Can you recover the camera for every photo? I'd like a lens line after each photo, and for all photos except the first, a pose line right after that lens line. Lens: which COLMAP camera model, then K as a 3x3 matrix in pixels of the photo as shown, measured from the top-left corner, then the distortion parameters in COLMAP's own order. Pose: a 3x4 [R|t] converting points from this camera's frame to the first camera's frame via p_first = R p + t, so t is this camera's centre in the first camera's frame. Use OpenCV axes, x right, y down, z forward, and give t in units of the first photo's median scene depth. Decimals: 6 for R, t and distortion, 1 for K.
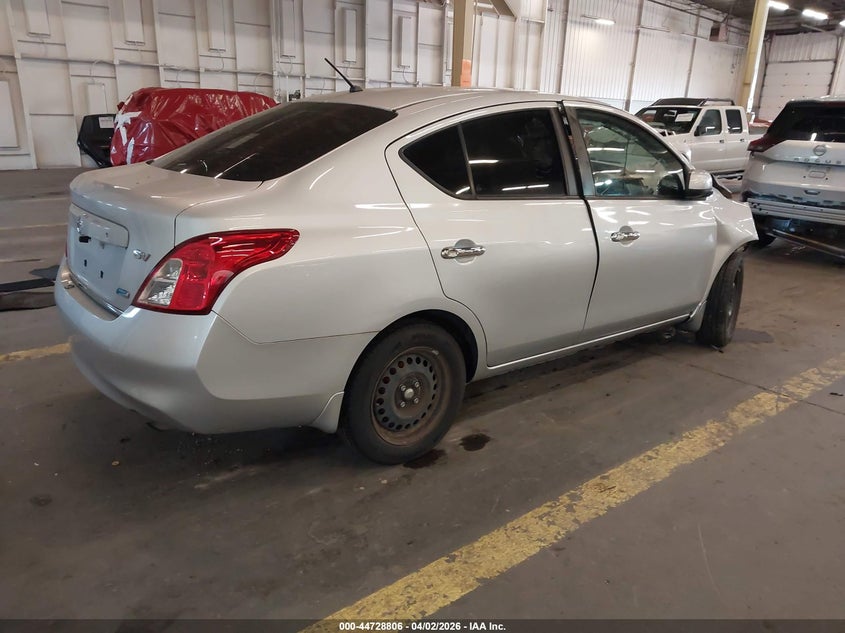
lens RADIAL K [[650.7, 0, 413.1], [0, 650.7, 319.4], [0, 0, 1]] dist [-0.006072, 0.010651]
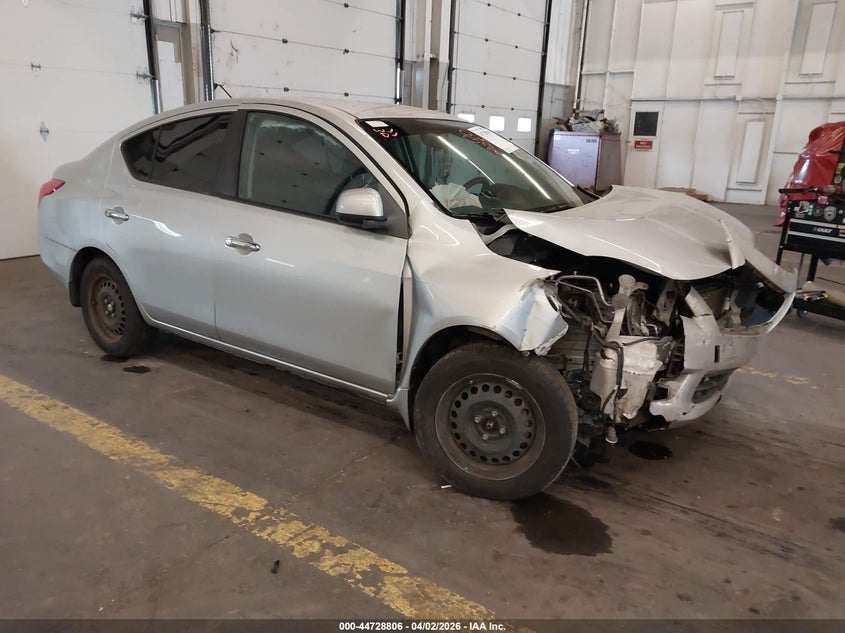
lens RADIAL K [[650.7, 0, 419.3], [0, 650.7, 314.5], [0, 0, 1]] dist [-0.006072, 0.010651]
pose [[0.278767, 0.233367, -0.931573, 1.567694], [-0.301921, 0.942139, 0.145666, -0.298454], [0.911665, 0.240654, 0.333096, 1.149852]]
